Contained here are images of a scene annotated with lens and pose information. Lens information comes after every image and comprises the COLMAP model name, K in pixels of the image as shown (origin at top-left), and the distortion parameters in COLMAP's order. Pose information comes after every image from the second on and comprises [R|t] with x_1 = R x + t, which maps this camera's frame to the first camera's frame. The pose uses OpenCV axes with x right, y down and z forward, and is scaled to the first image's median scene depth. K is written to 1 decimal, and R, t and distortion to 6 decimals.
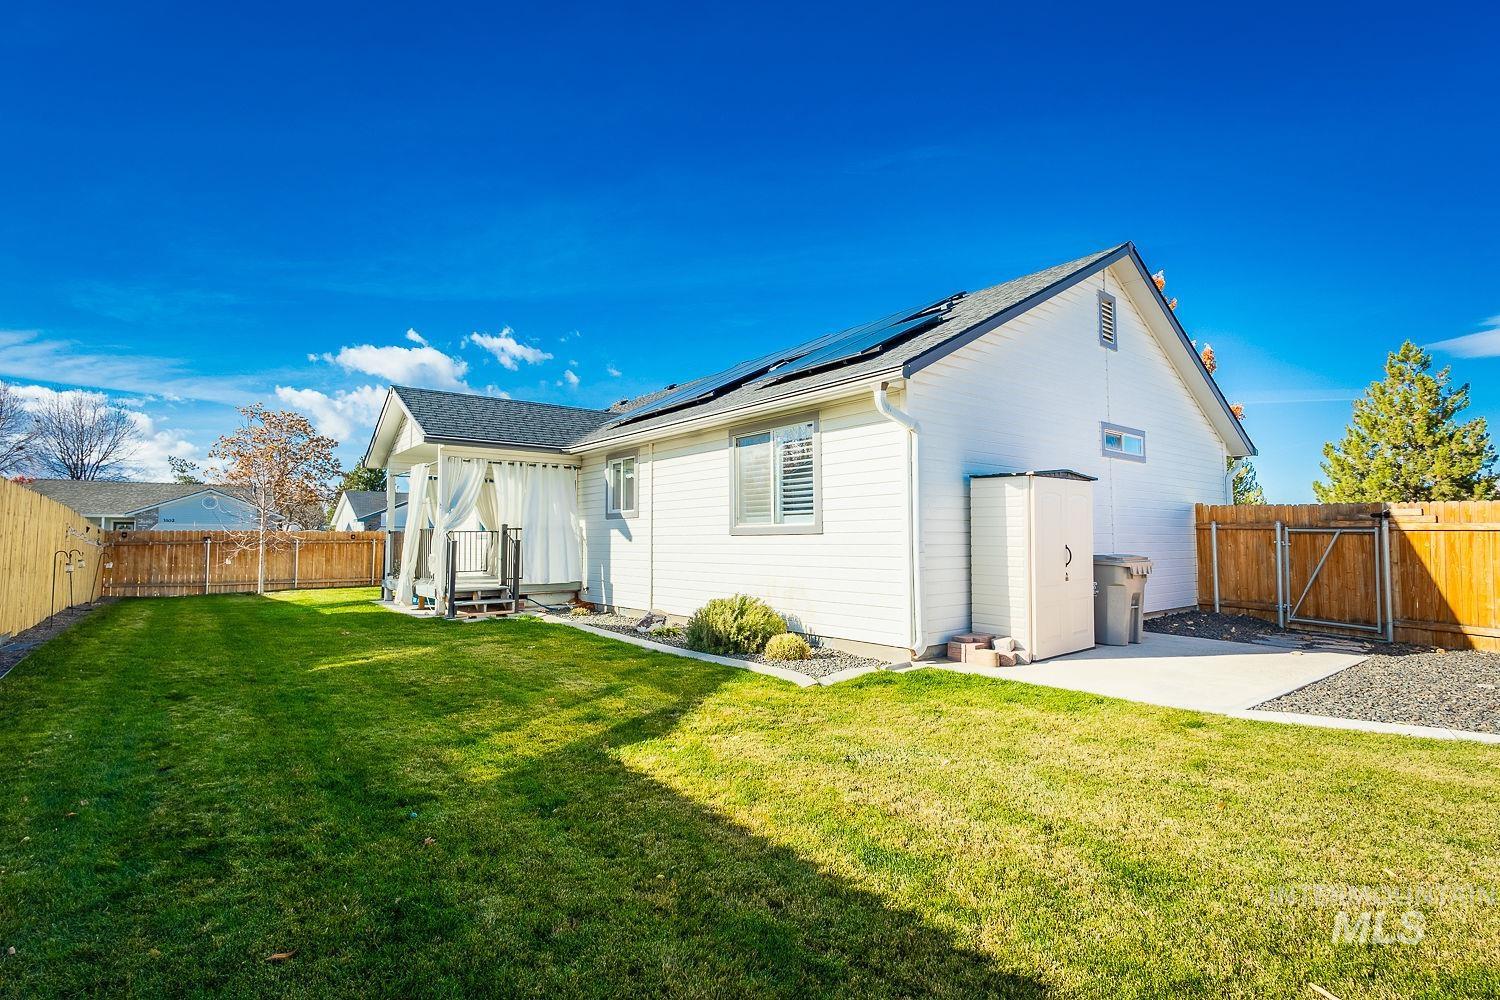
lens RADIAL K [[705.2, 0, 750.0], [0, 705.2, 500.0], [0, 0, 1]] dist [0.001136, 0.000056]
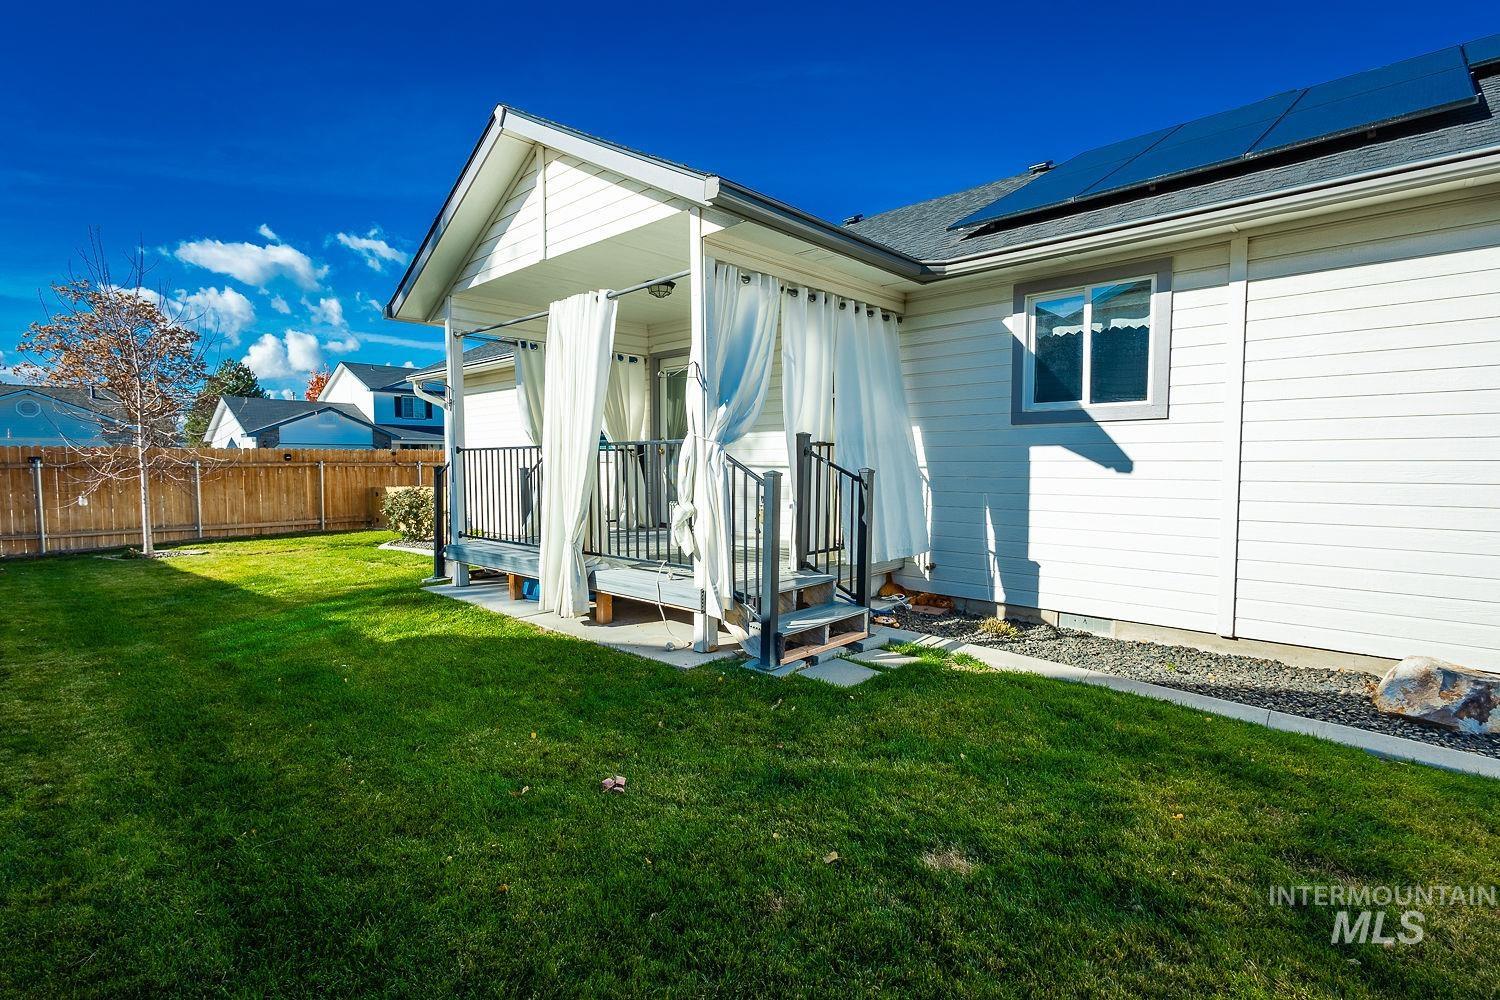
lens RADIAL K [[692.4, 0, 750.0], [0, 692.4, 500.0], [0, 0, 1]] dist [0.000290, -0.000469]
pose [[0.988892, -0.007470, 0.148447, -0.379359], [-0.009738, 0.993335, 0.114853, 0.022299], [-0.148315, -0.115022, 0.982228, 0.486583]]
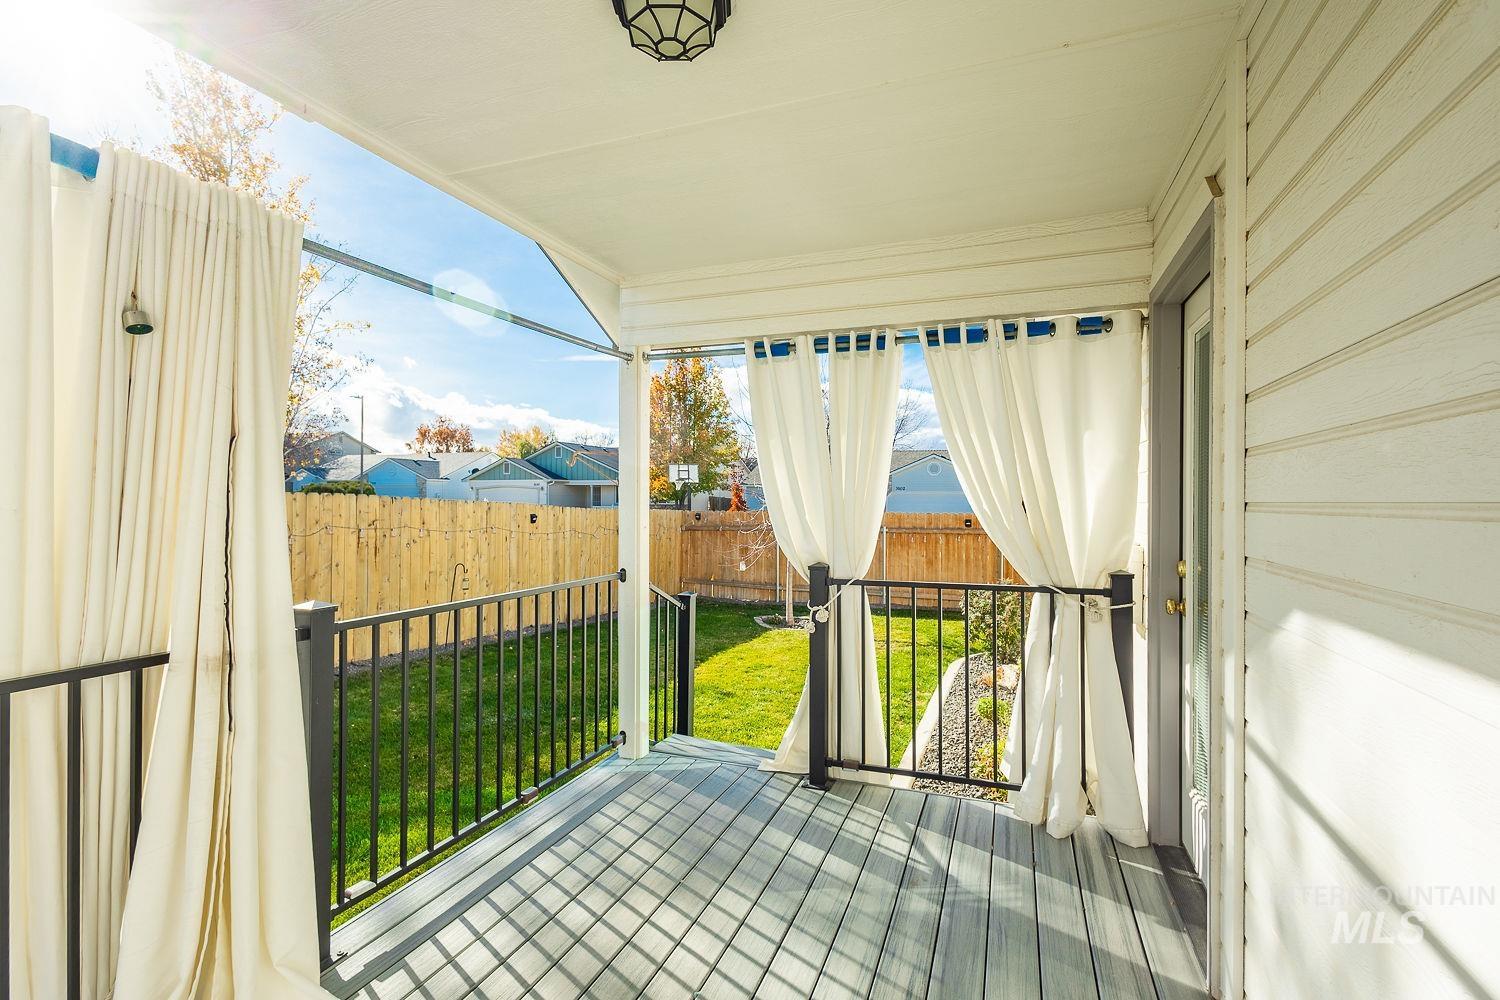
lens RADIAL K [[692.4, 0, 750.0], [0, 692.4, 500.0], [0, 0, 1]] dist [0.000290, -0.000469]
pose [[0.501403, 0.004827, -0.865200, -0.262902], [0.045212, 0.998472, 0.031772, 0.011433], [0.864031, -0.055048, 0.500419, 0.916356]]
